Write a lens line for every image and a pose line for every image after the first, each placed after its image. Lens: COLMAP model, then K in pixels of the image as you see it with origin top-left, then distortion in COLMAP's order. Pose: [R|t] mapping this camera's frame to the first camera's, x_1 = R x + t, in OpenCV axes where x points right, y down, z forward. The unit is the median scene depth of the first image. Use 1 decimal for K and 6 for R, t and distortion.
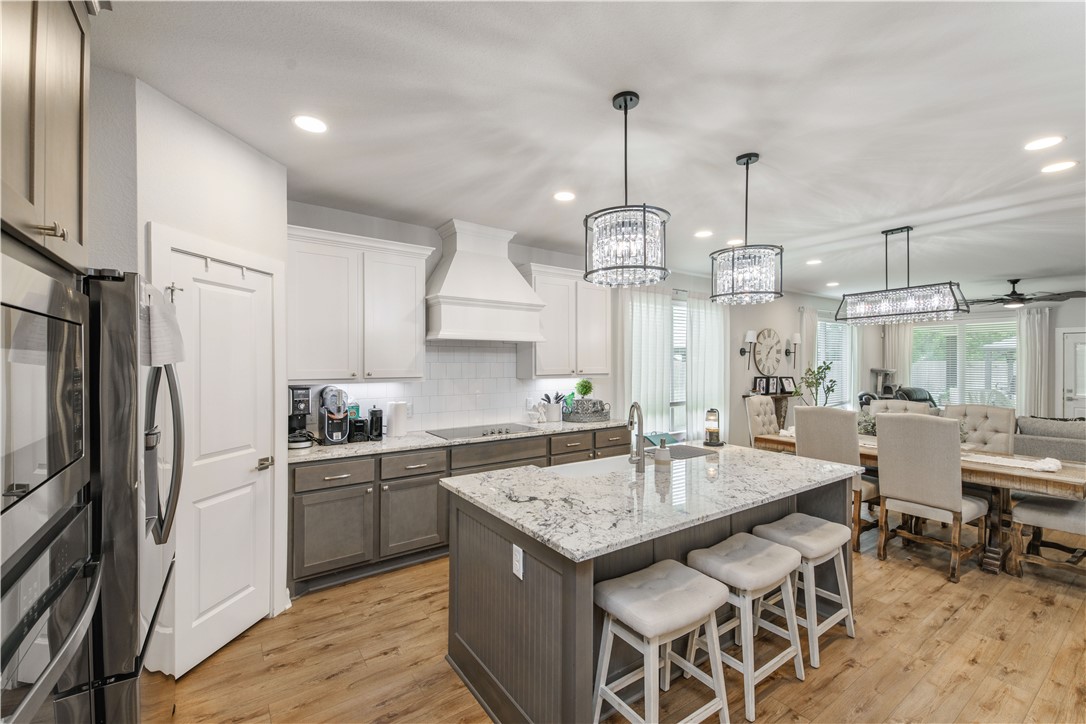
lens RADIAL K [[452.7, 0, 544.3], [0, 452.7, 363.6], [0, 0, 1]] dist [0.049704, -0.023048]
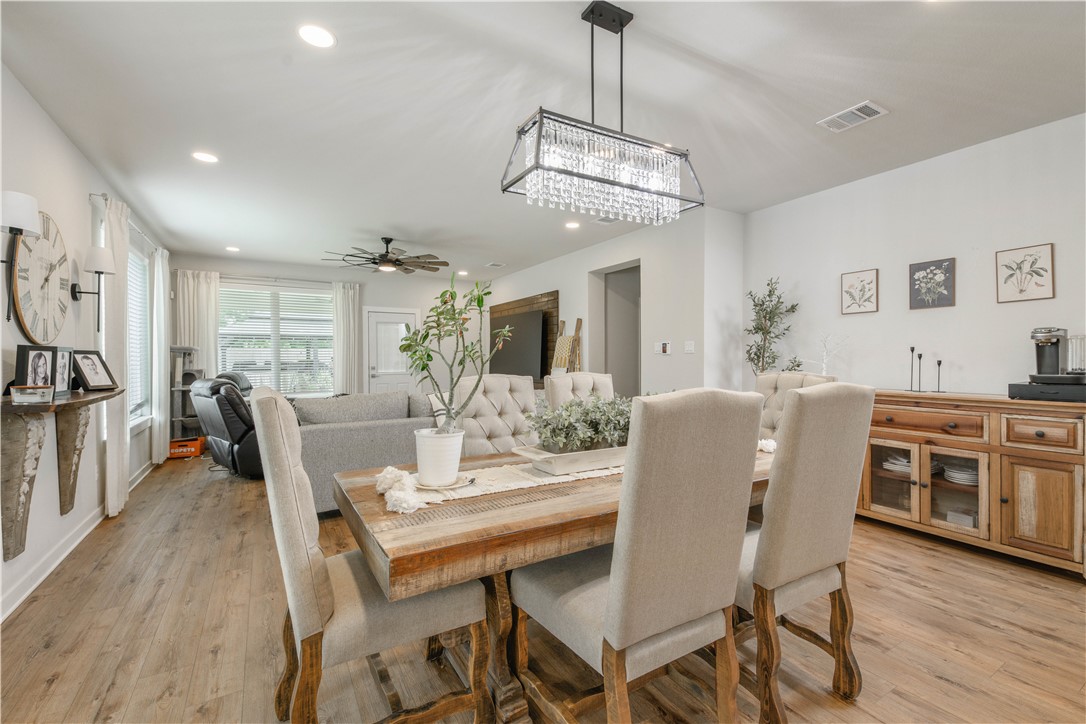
lens RADIAL K [[458.0, 0, 543.8], [0, 458.0, 360.7], [0, 0, 1]] dist [0.040915, -0.020083]
pose [[0.079853, -0.009369, 0.996763, 0.343511], [0.004071, 0.999951, 0.009073, 0.081593], [-0.996798, 0.003333, 0.079887, 1.277857]]
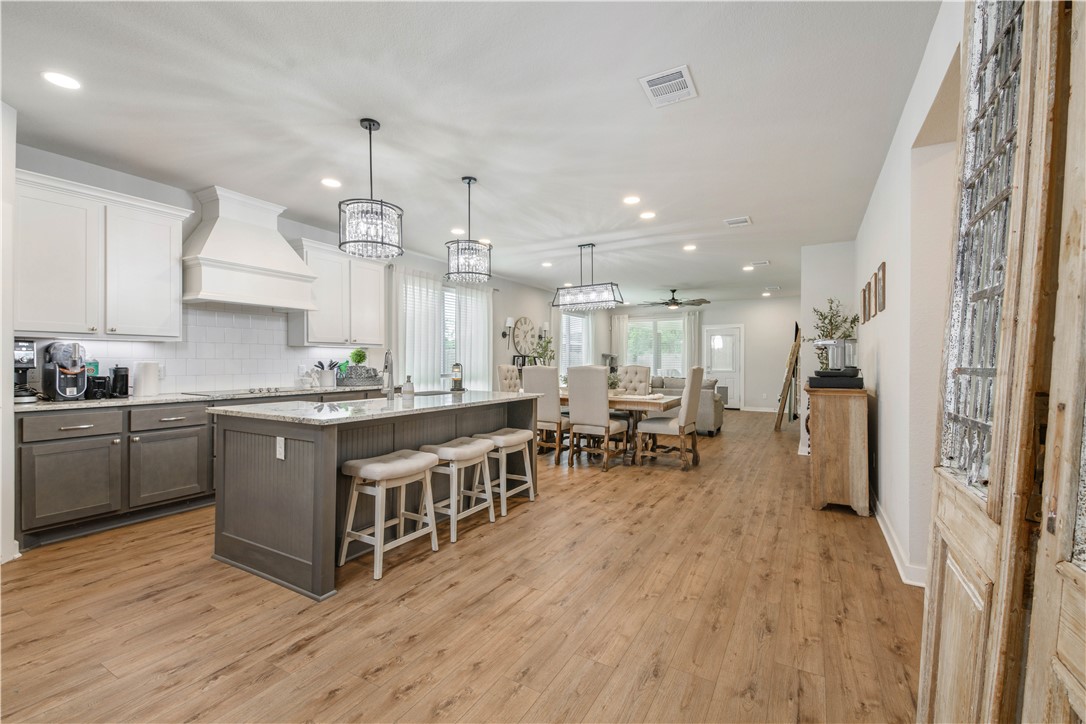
lens RADIAL K [[458.0, 0, 543.8], [0, 458.0, 360.7], [0, 0, 1]] dist [0.040915, -0.020083]
pose [[0.908602, 0.001166, 0.417662, 0.042964], [-0.000476, 0.999998, -0.001758, 0.095940], [-0.417664, 0.001399, 0.908601, -0.321369]]
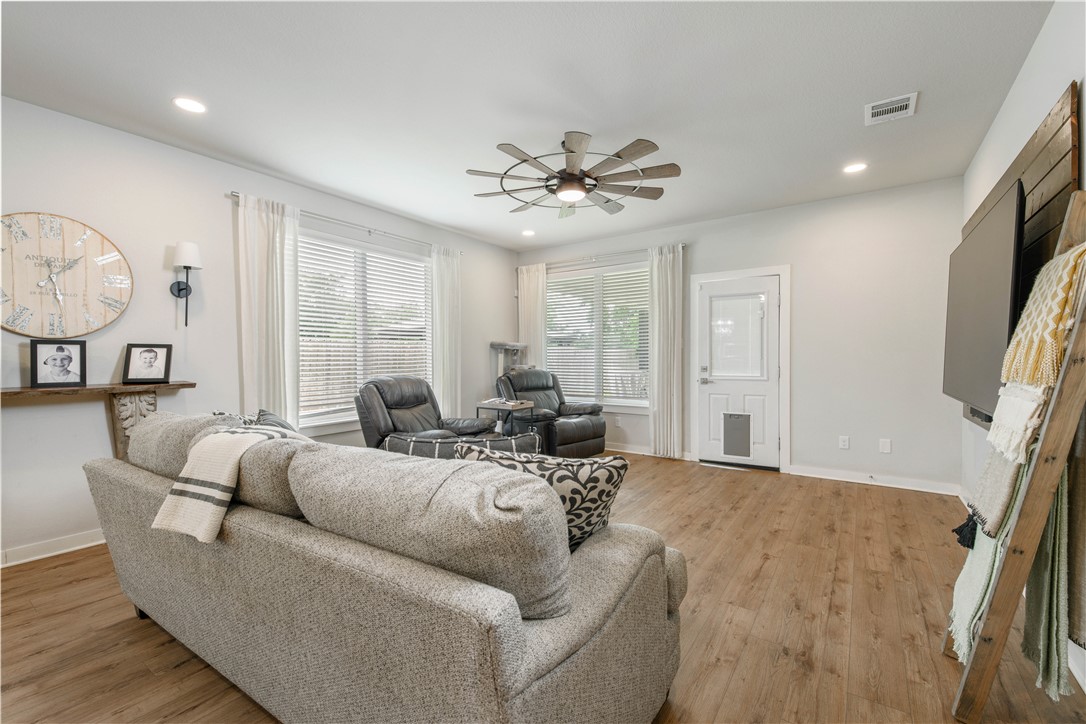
lens RADIAL K [[458.0, 0, 543.8], [0, 458.0, 360.7], [0, 0, 1]] dist [0.040915, -0.020083]
pose [[0.937540, -0.007583, 0.347794, 1.615361], [0.006628, 0.999970, 0.003935, 0.100854], [-0.347814, -0.001384, 0.937563, 1.092447]]
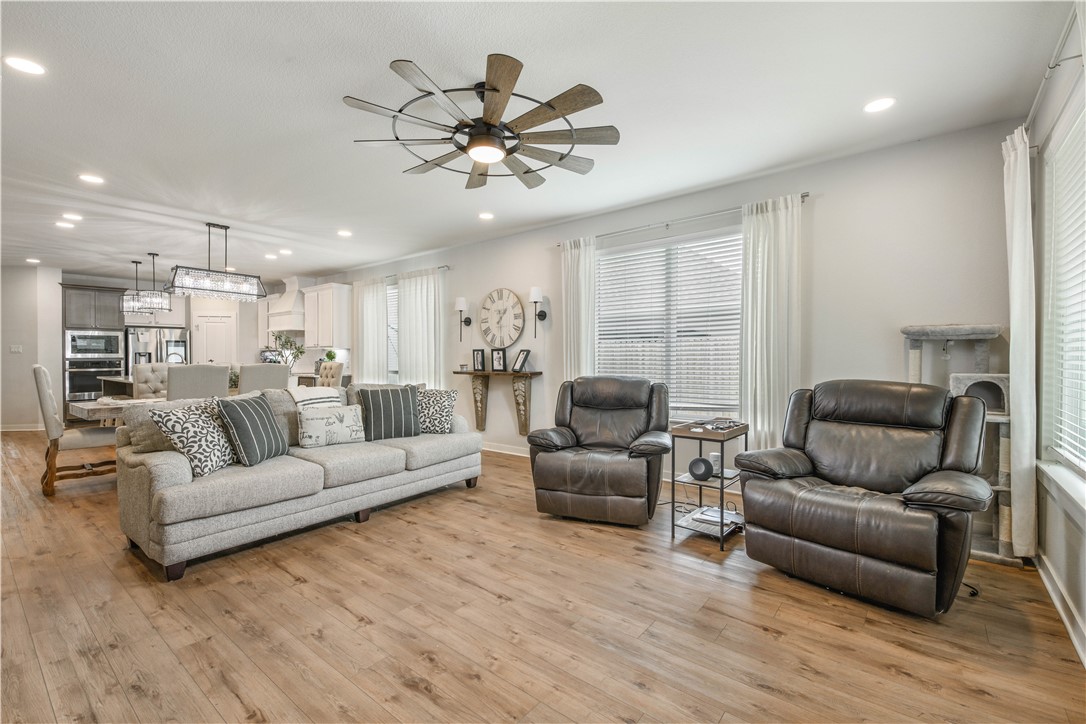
lens RADIAL K [[452.7, 0, 544.3], [0, 452.7, 363.6], [0, 0, 1]] dist [0.049704, -0.023048]
pose [[0.283396, 0.011477, -0.958934, 2.780830], [0.001513, 0.999922, 0.012414, 0.095821], [0.959002, -0.004969, 0.283357, 1.867223]]
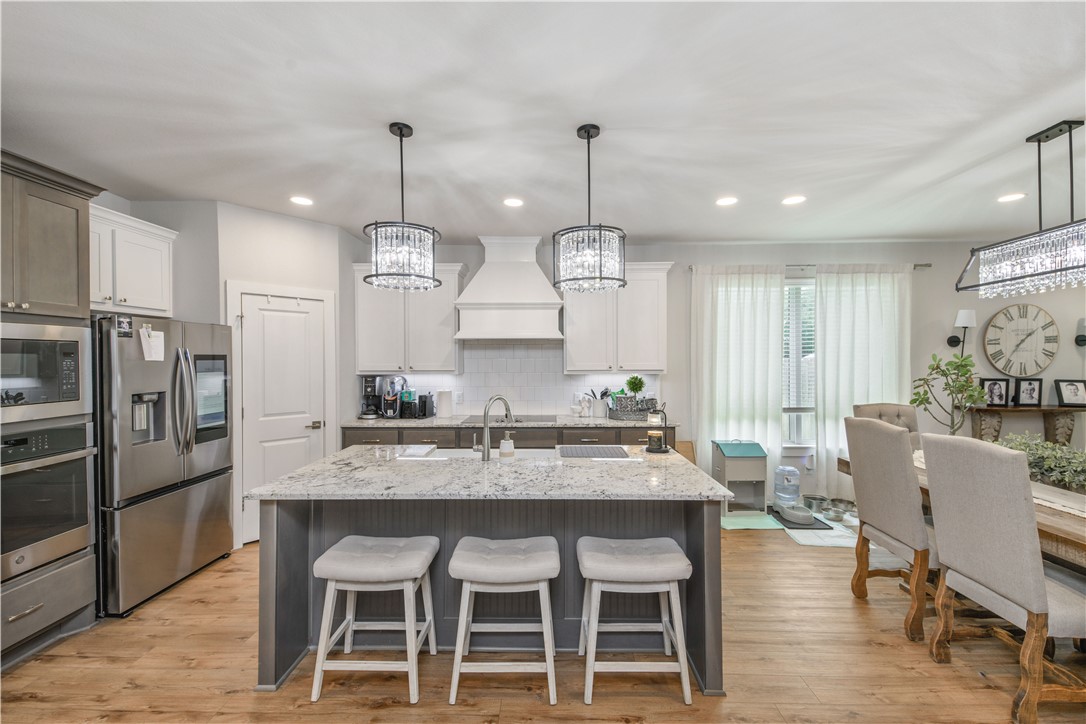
lens RADIAL K [[452.7, 0, 544.3], [0, 452.7, 363.6], [0, 0, 1]] dist [0.049704, -0.023048]
pose [[0.810471, 0.002465, -0.585774, 0.721873], [0.001515, 0.999979, 0.006304, 0.004604], [0.585777, -0.005997, 0.810450, 0.171594]]
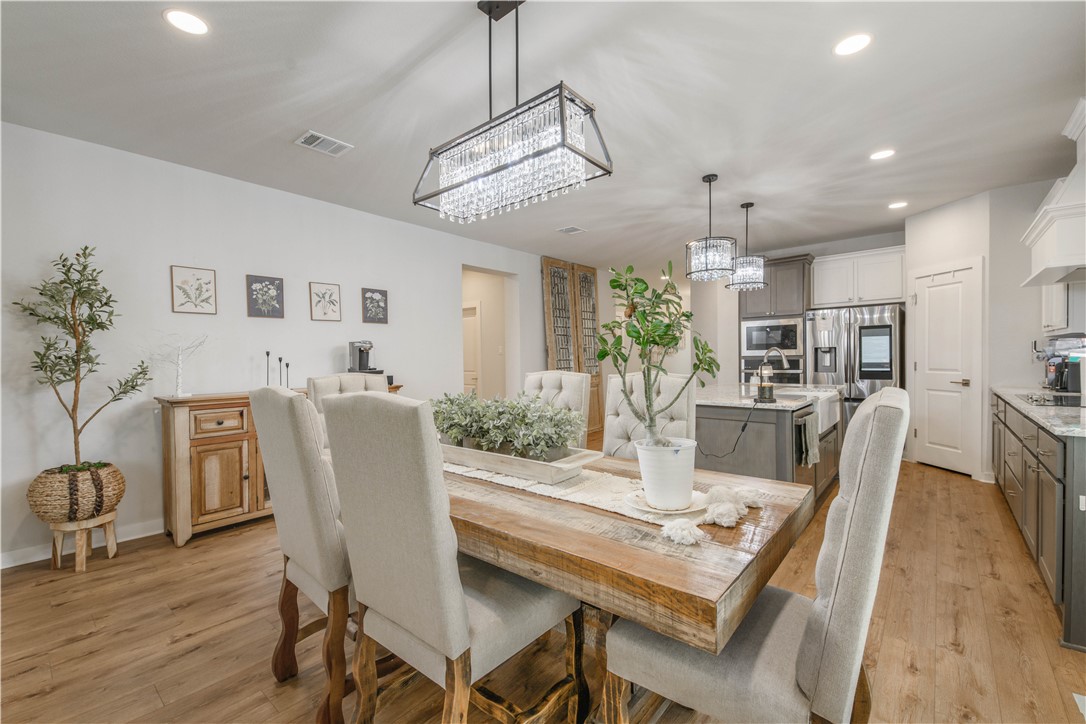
lens RADIAL K [[452.7, 0, 544.3], [0, 452.7, 363.6], [0, 0, 1]] dist [0.049704, -0.023048]
pose [[-0.967347, 0.014984, -0.253011, 1.052871], [0.010653, 0.999772, 0.018481, 0.080741], [0.253231, 0.015182, -0.967287, 1.813176]]
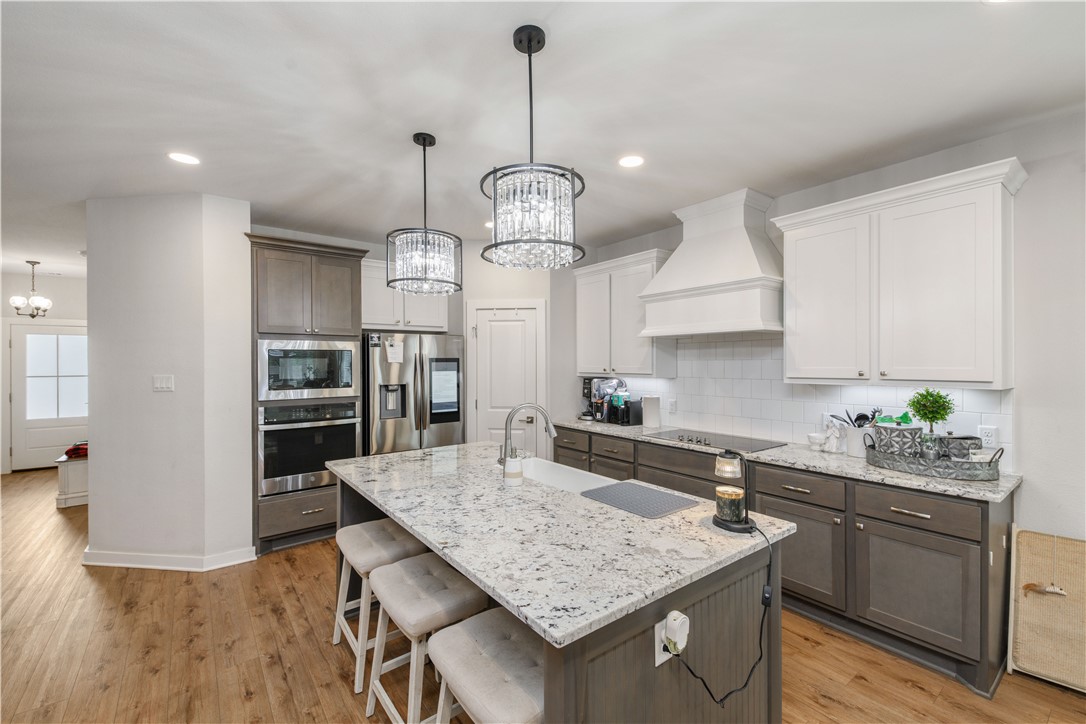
lens RADIAL K [[452.7, 0, 544.3], [0, 452.7, 363.6], [0, 0, 1]] dist [0.049704, -0.023048]
pose [[0.042353, 0.001354, -0.999102, 0.870281], [0.000562, 0.999999, 0.001379, 0.004973], [0.999103, -0.000620, 0.042352, 0.793792]]
